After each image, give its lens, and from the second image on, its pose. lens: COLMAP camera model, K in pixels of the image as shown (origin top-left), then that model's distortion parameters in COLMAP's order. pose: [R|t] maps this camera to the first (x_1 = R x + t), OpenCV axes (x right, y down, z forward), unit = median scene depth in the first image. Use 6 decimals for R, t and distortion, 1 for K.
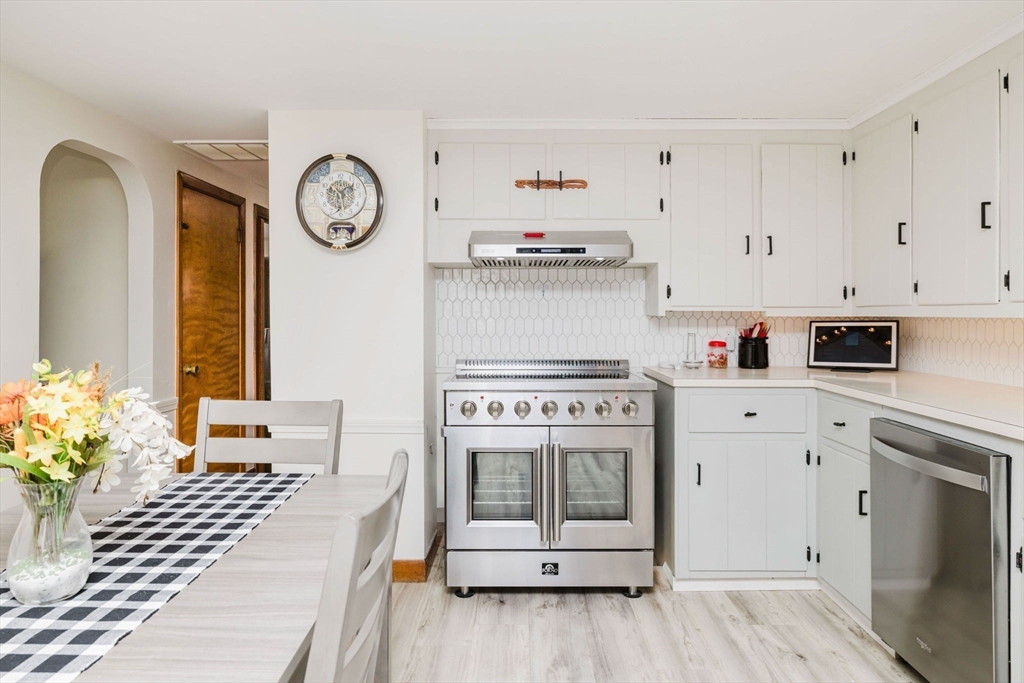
lens RADIAL K [[645.3, 0, 514.9], [0, 645.3, 312.1], [0, 0, 1]] dist [-0.014695, 0.001855]
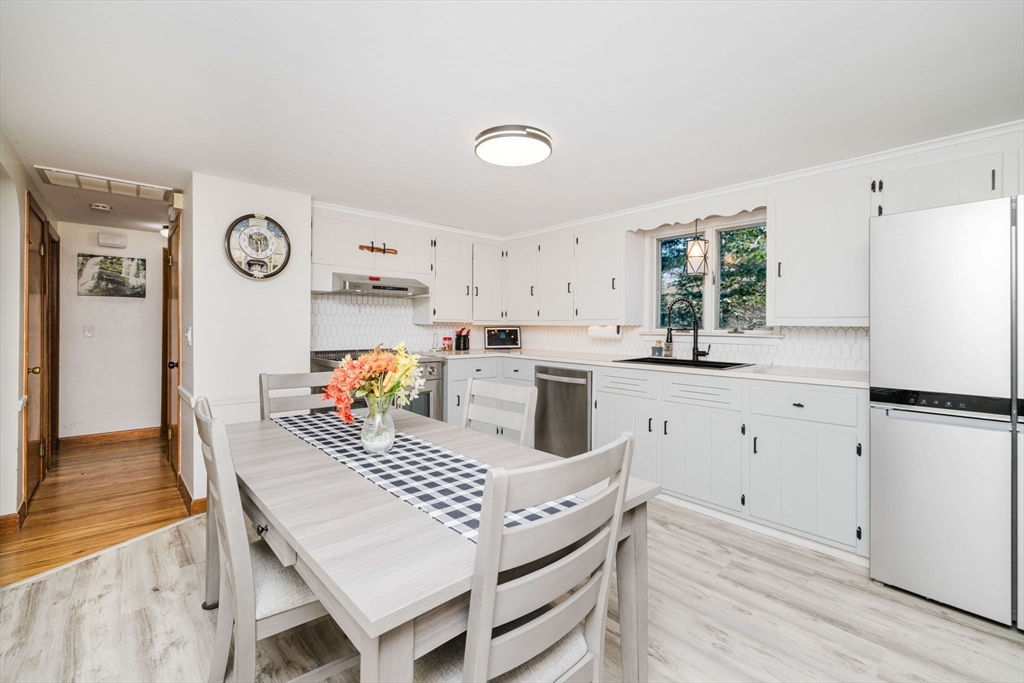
lens RADIAL K [[436.4, 0, 512.3], [0, 436.4, 326.8], [0, 0, 1]] dist [-0.000540, -0.000098]
pose [[0.736489, 0.002566, 0.676444, -0.504397], [-0.007335, 0.999964, 0.004193, 0.006433], [-0.676410, -0.008050, 0.736482, -0.143535]]
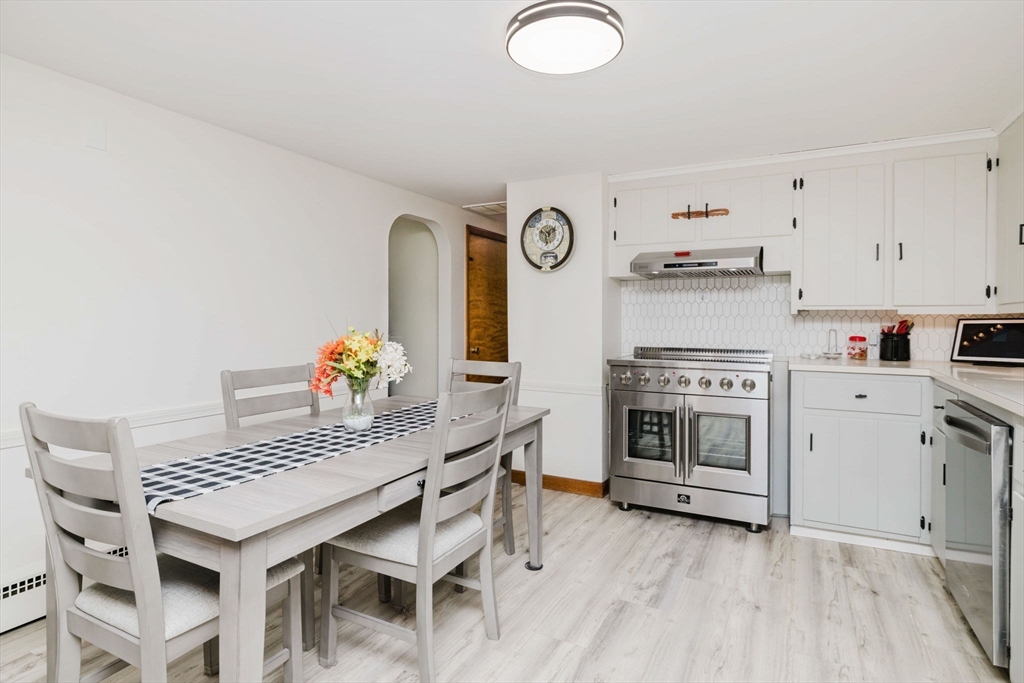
lens RADIAL K [[542.0, 0, 511.8], [0, 542.0, 331.0], [0, 0, 1]] dist [-0.002223, -0.001869]
pose [[0.886402, 0.011425, -0.462776, 0.239400], [-0.001432, 0.999758, 0.021938, 0.016911], [0.462915, -0.018783, 0.886204, -0.167390]]
